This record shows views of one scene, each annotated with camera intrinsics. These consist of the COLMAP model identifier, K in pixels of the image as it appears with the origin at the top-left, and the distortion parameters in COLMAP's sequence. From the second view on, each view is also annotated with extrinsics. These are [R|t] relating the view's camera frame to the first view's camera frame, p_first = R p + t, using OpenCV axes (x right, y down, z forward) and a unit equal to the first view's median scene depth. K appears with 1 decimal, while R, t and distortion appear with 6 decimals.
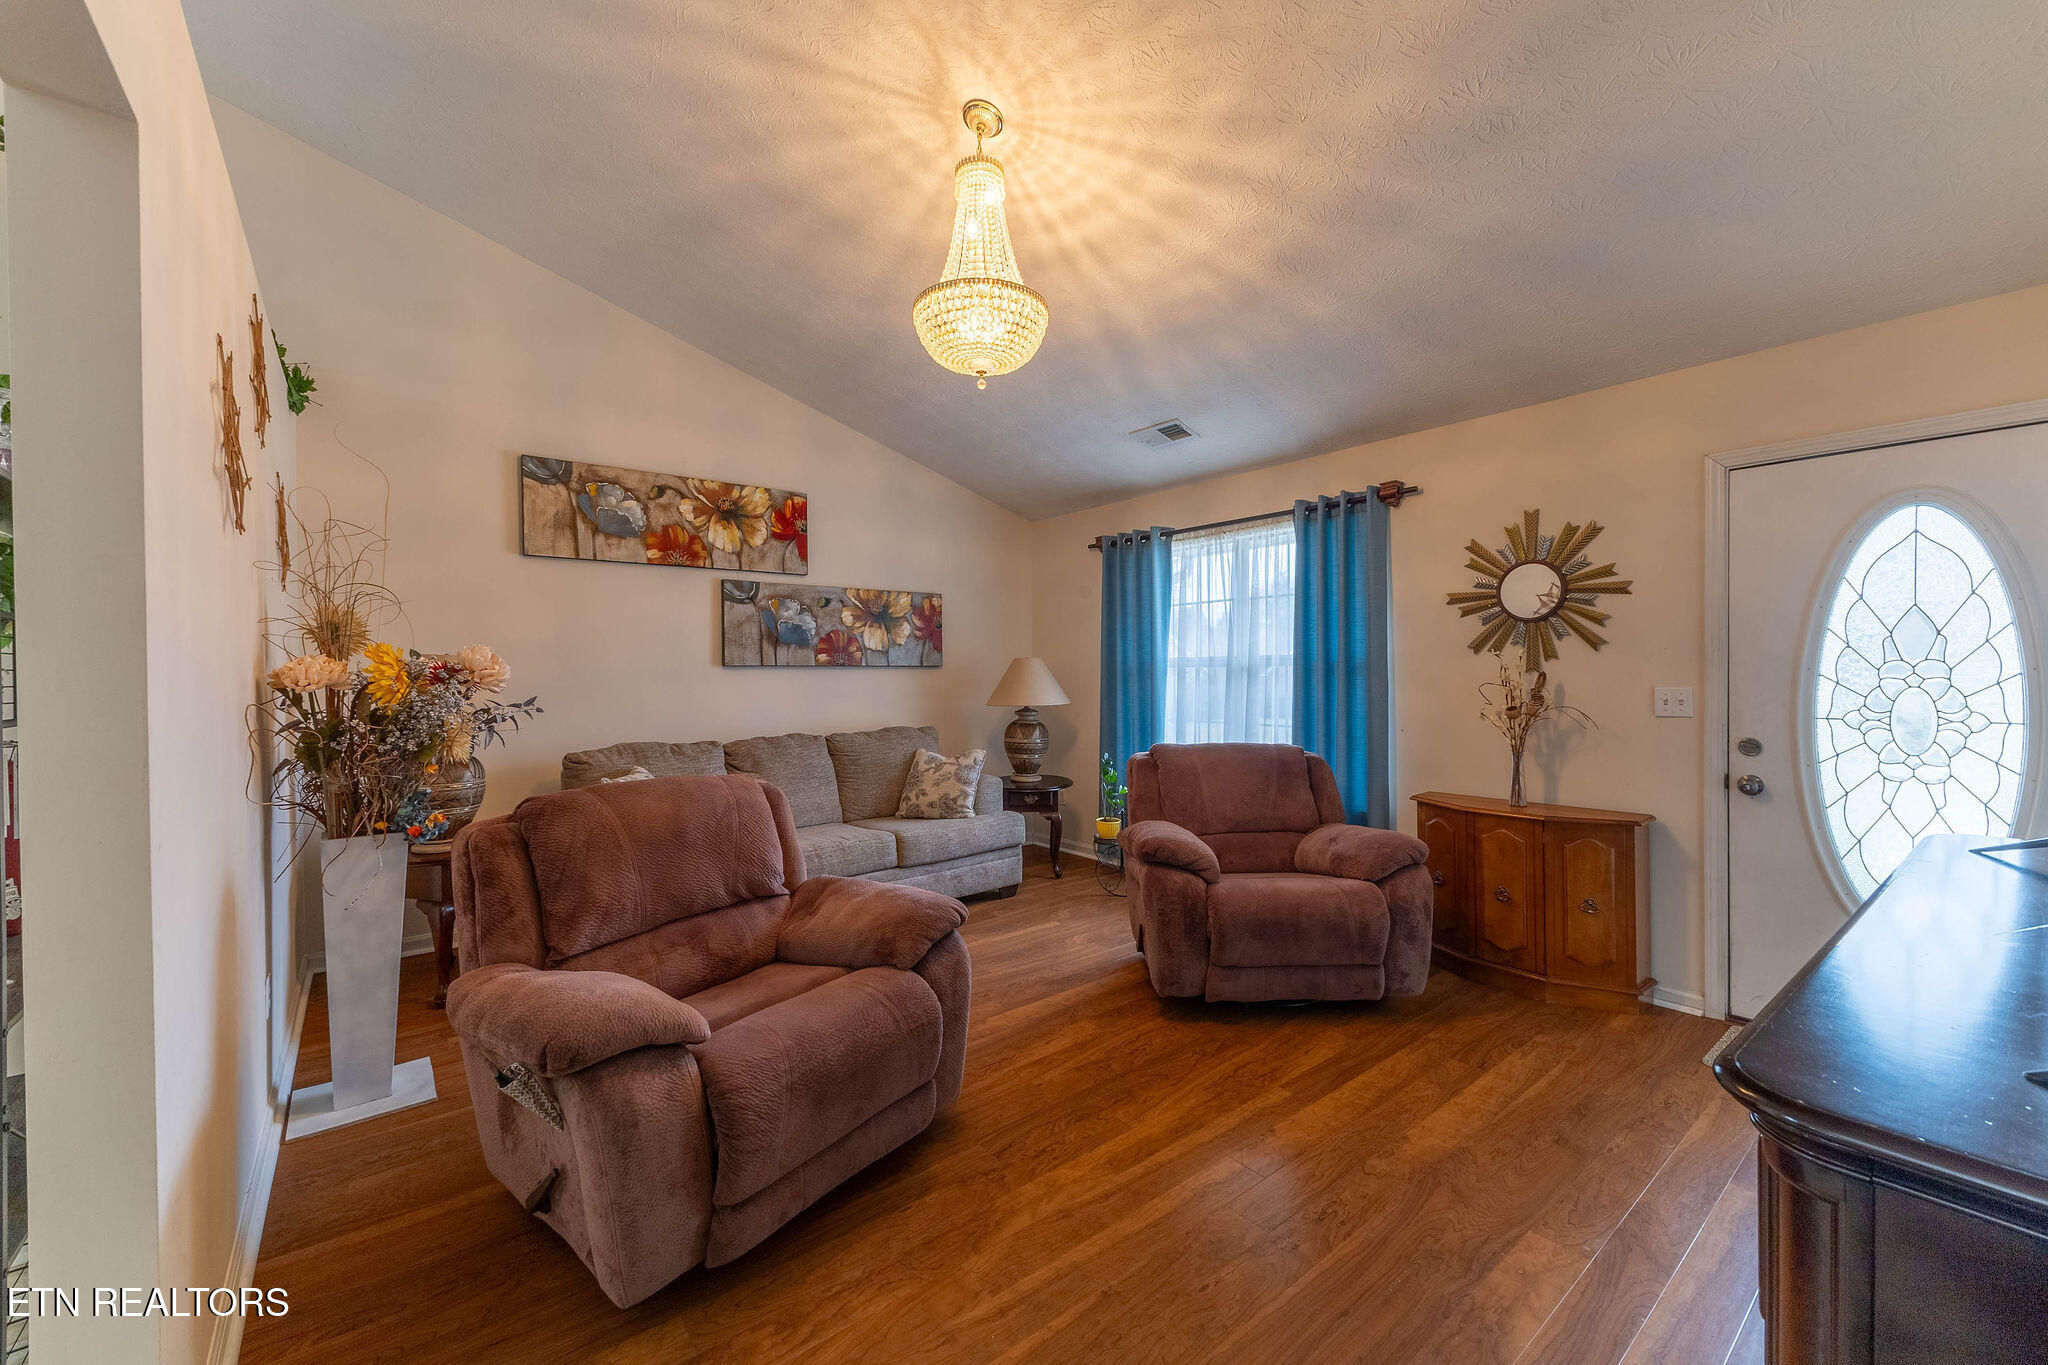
lens RADIAL K [[807.0, 0, 1012.6], [0, 807.0, 680.2], [0, 0, 1]] dist [0.012454, -0.003838]
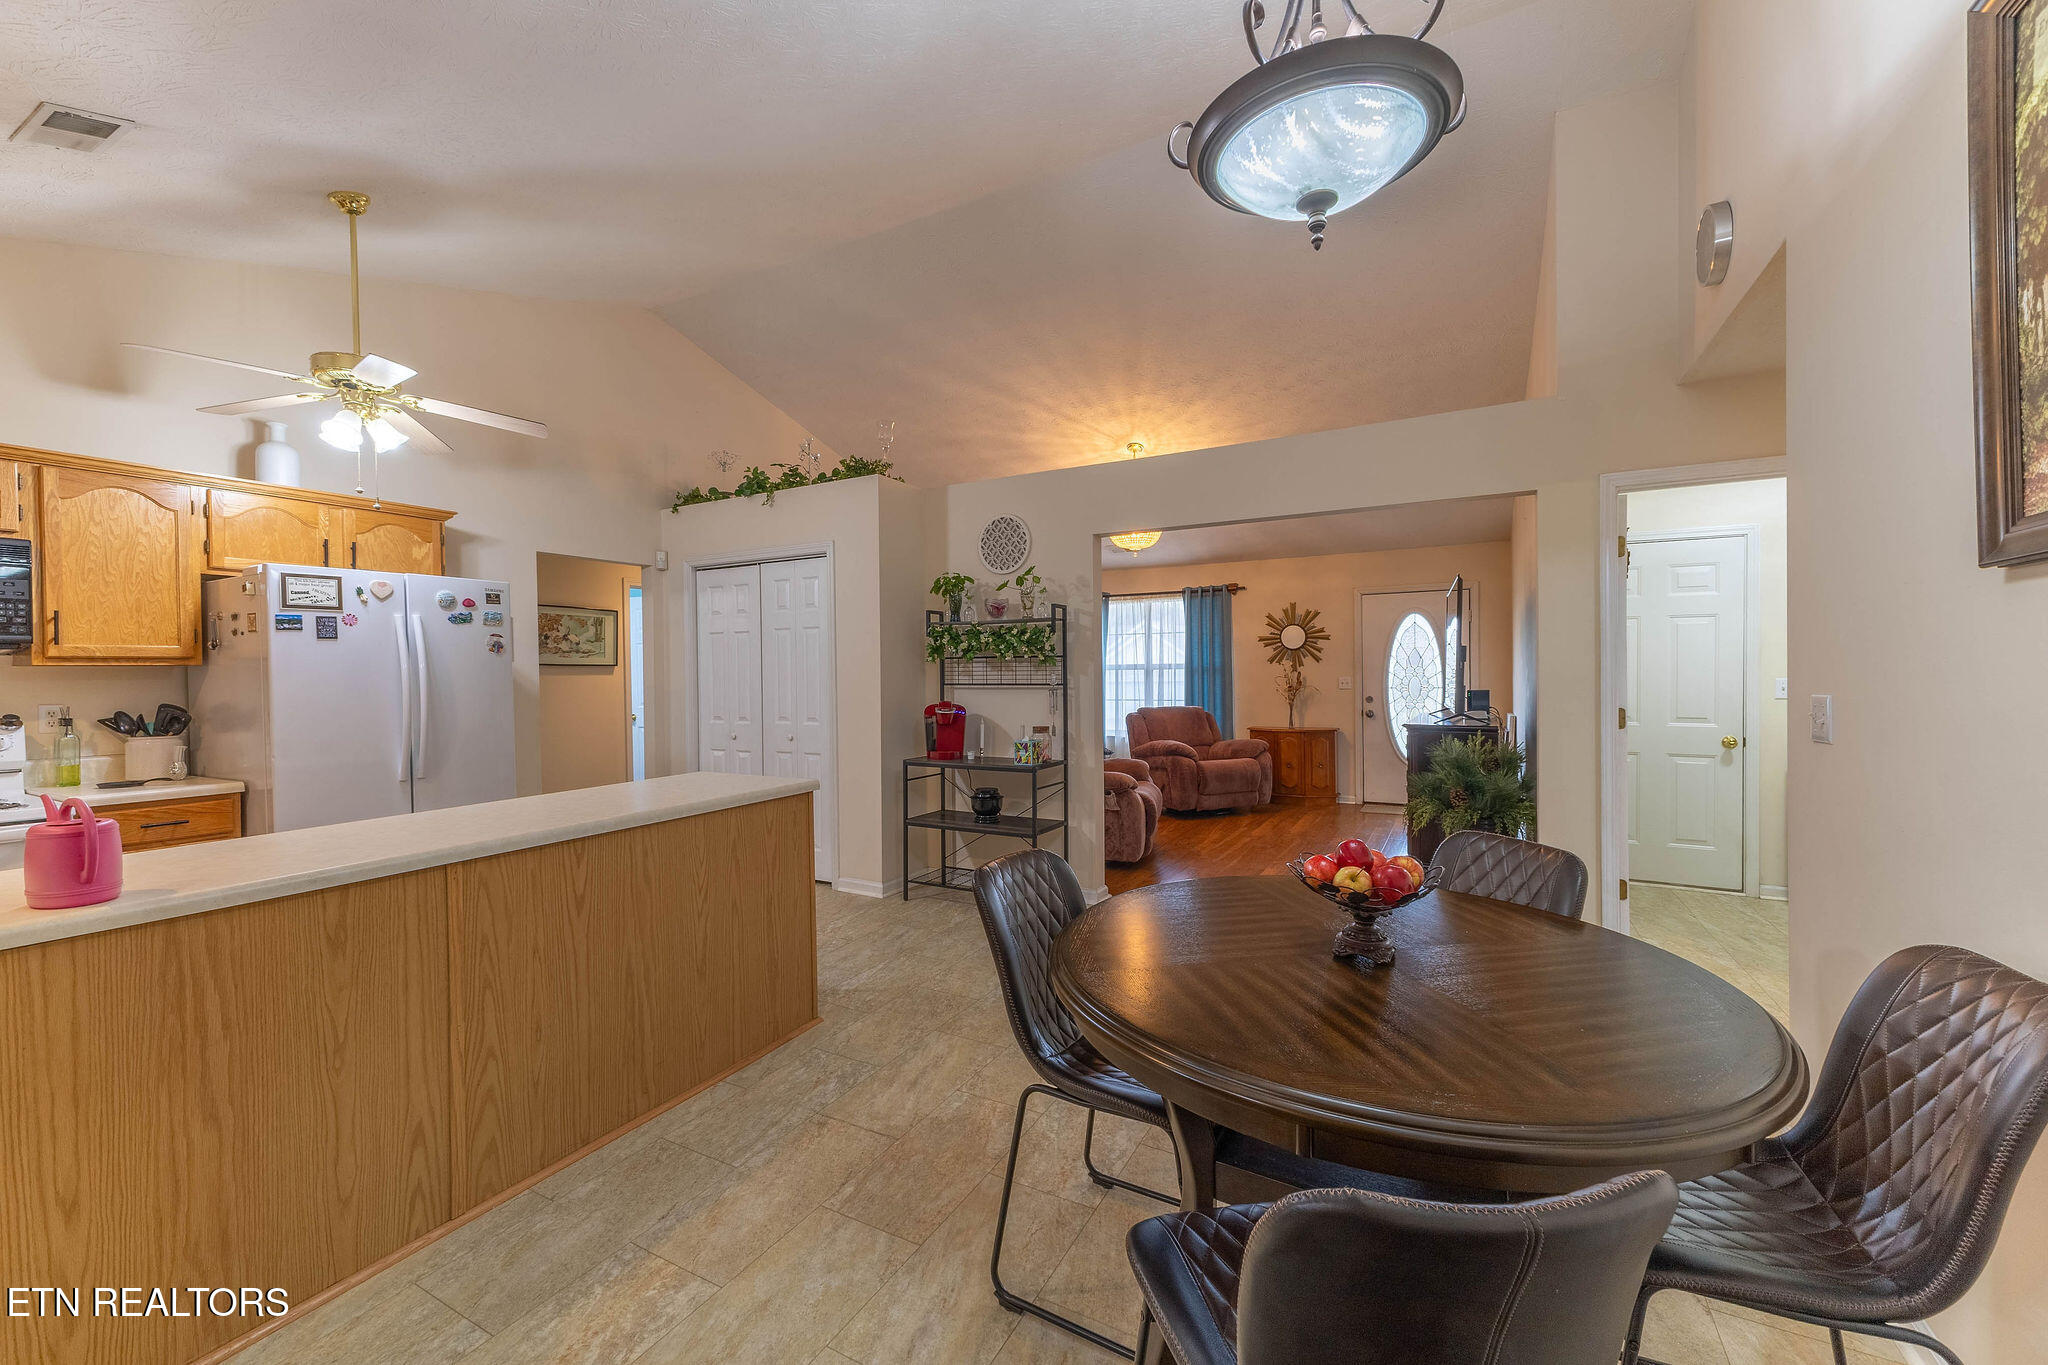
lens RADIAL K [[807.0, 0, 1030.3], [0, 807.0, 679.1], [0, 0, 1]] dist [0.012454, -0.003838]
pose [[0.920909, -0.007391, 0.389708, -0.981147], [0.009240, 0.999953, -0.002869, 0.010956], [-0.389668, 0.006243, 0.920934, -0.860646]]
